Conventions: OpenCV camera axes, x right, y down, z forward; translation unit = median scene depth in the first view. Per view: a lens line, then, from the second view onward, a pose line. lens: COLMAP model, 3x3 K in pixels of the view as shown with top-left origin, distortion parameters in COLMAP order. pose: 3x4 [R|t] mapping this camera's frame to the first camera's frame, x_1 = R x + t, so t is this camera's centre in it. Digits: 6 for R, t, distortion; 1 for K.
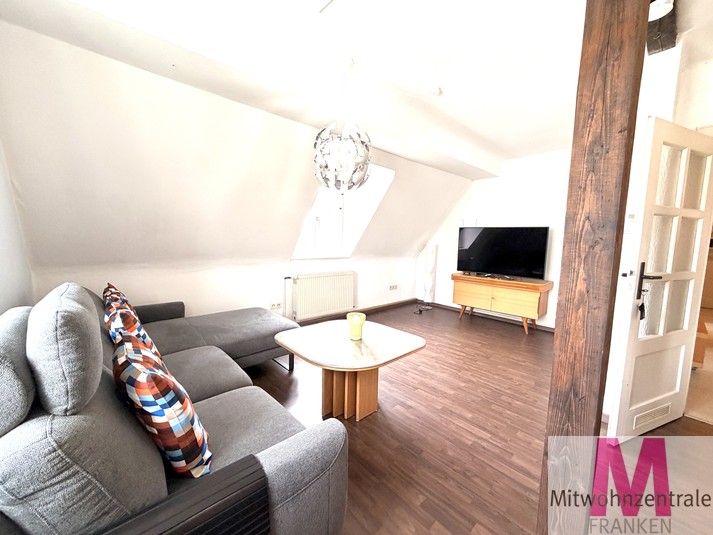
lens RADIAL K [[285.9, 0, 354.5], [0, 285.9, 265.7], [0, 0, 1]] dist [0.001267, 0.000002]
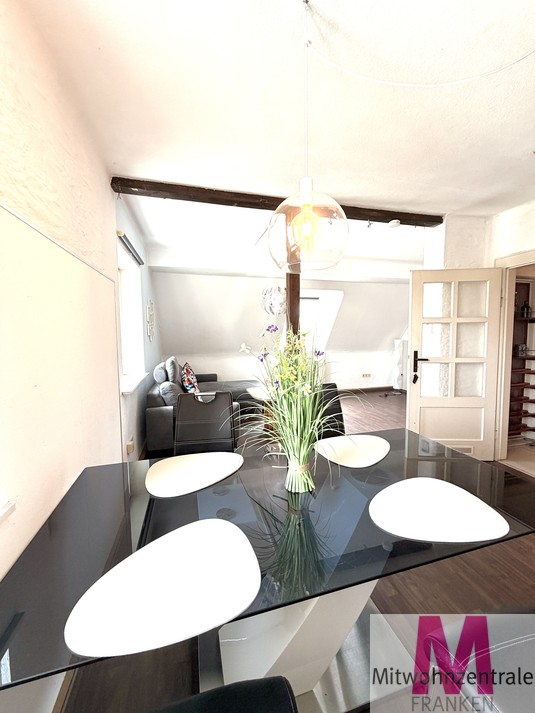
lens RADIAL K [[285.9, 0, 267.5], [0, 285.9, 356.5], [0, 0, 1]] dist [0.001267, 0.000002]
pose [[0.890608, 0.002574, -0.454765, 0.632479], [-0.011987, 0.999769, -0.017816, 0.040271], [0.454614, 0.021319, 0.890433, -0.618469]]
